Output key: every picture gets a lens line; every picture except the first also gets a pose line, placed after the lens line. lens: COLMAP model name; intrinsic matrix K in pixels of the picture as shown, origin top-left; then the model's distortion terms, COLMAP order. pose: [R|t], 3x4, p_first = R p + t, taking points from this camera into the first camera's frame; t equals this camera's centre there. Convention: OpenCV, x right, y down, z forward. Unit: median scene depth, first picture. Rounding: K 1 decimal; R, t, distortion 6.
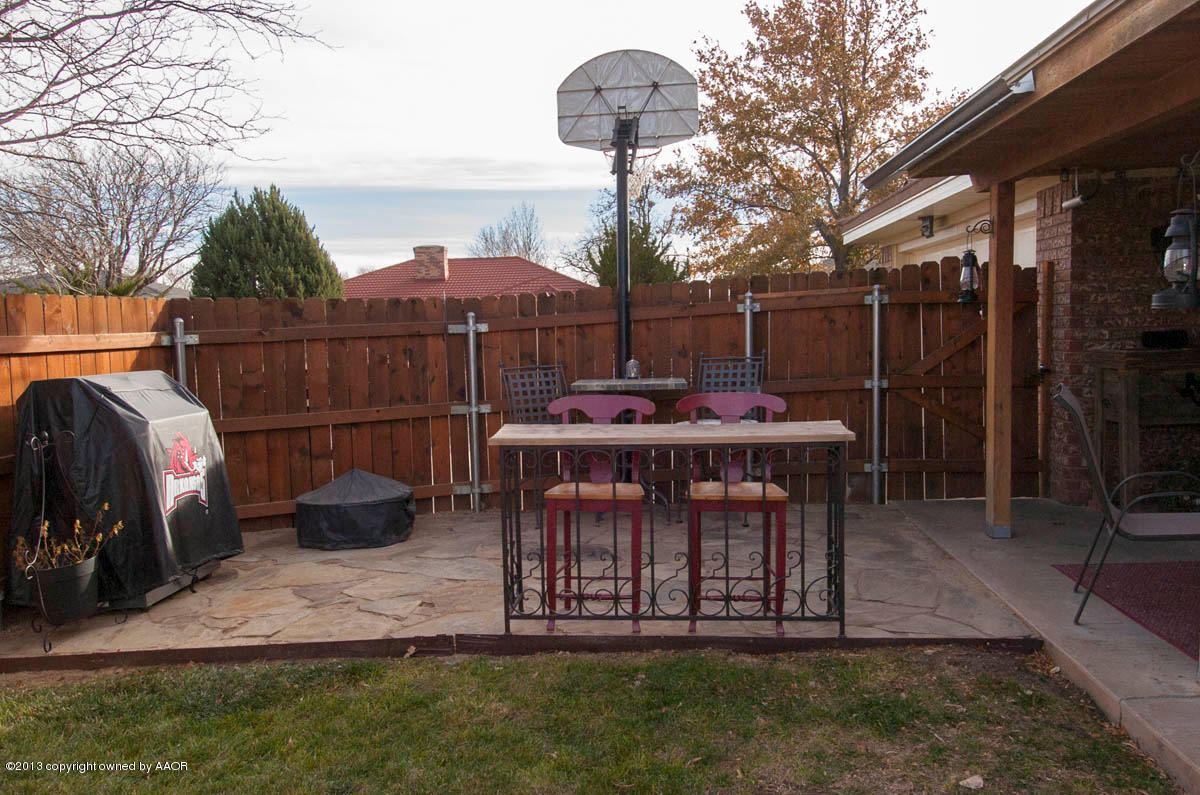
lens RADIAL K [[986.9, 0, 606.6], [0, 986.9, 402.2], [0, 0, 1]] dist [0.070975, -0.095457]
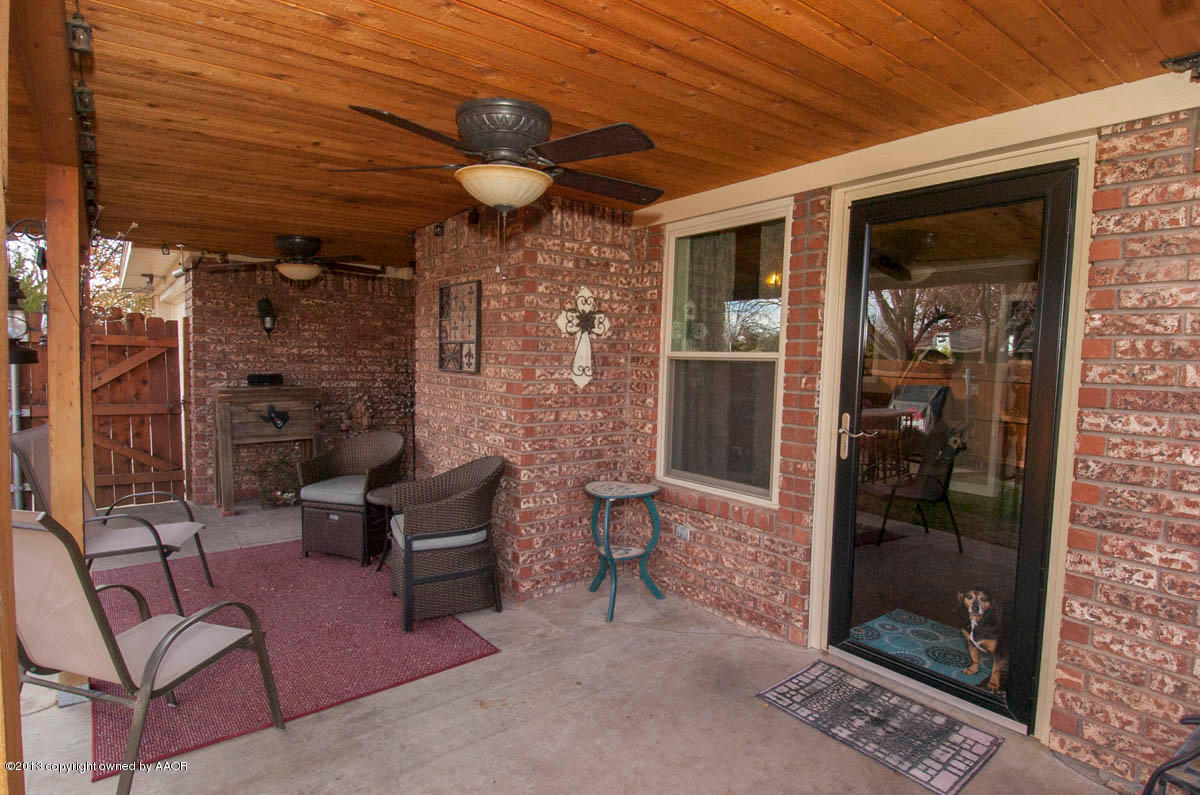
lens RADIAL K [[625.1, 0, 604.9], [0, 625.1, 401.0], [0, 0, 1]] dist [0.047844, -0.054372]
pose [[0.738771, -0.000765, 0.673956, 0.307484], [0.008540, 0.999930, -0.008227, -0.021877], [-0.673903, 0.011834, 0.738725, 0.030157]]
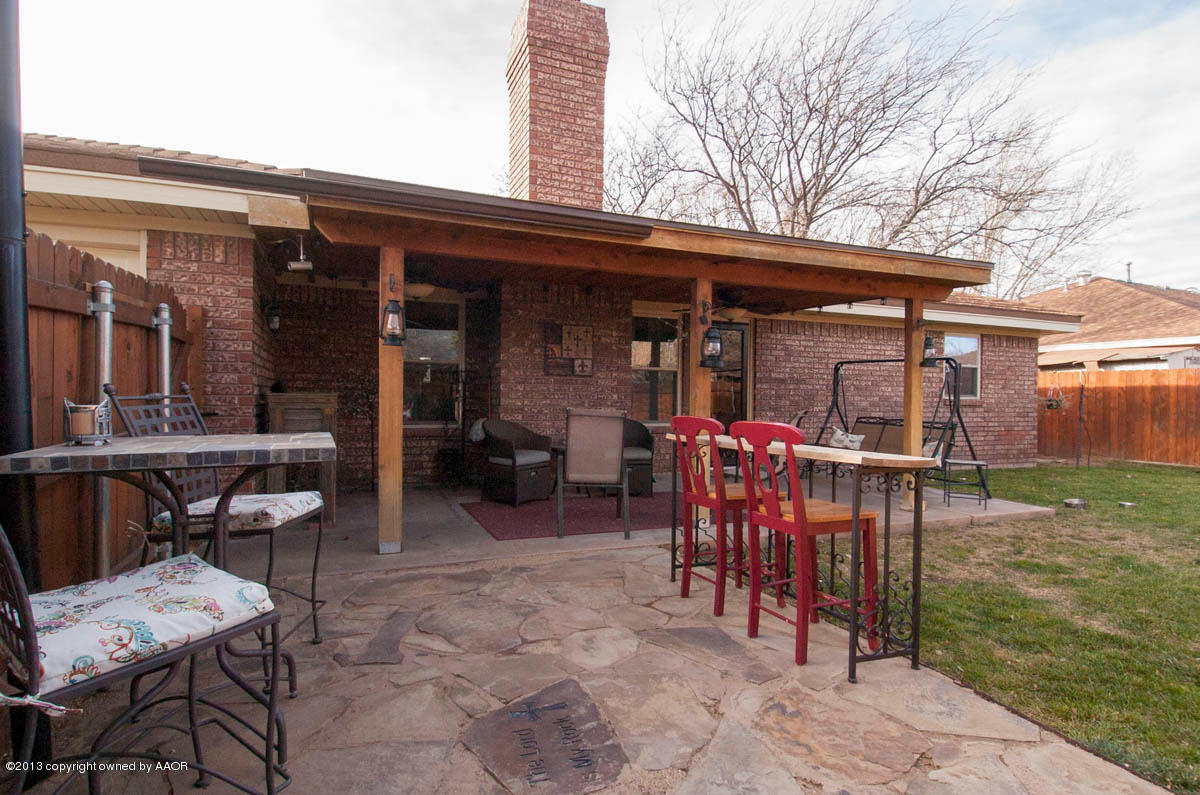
lens RADIAL K [[625.1, 0, 604.9], [0, 625.1, 401.0], [0, 0, 1]] dist [0.047844, -0.054372]
pose [[-0.464573, 0.011716, 0.885457, -0.322229], [0.071050, 0.997182, 0.024084, -0.034739], [-0.882680, 0.074100, -0.464096, 0.987933]]
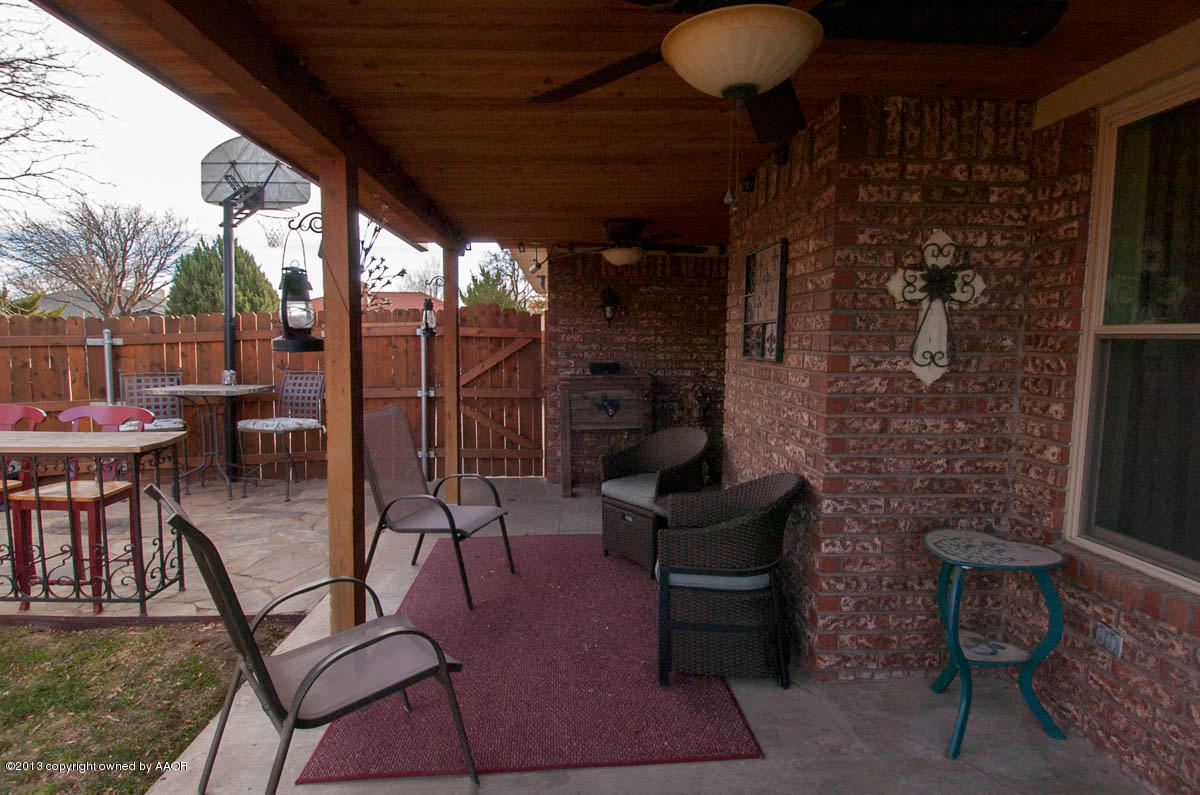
lens RADIAL K [[625.1, 0, 604.9], [0, 625.1, 401.0], [0, 0, 1]] dist [0.047844, -0.054372]
pose [[0.989884, 0.022804, 0.140035, 0.424663], [-0.025162, 0.999570, 0.015087, -0.029283], [-0.139631, -0.018457, 0.990032, 0.112804]]
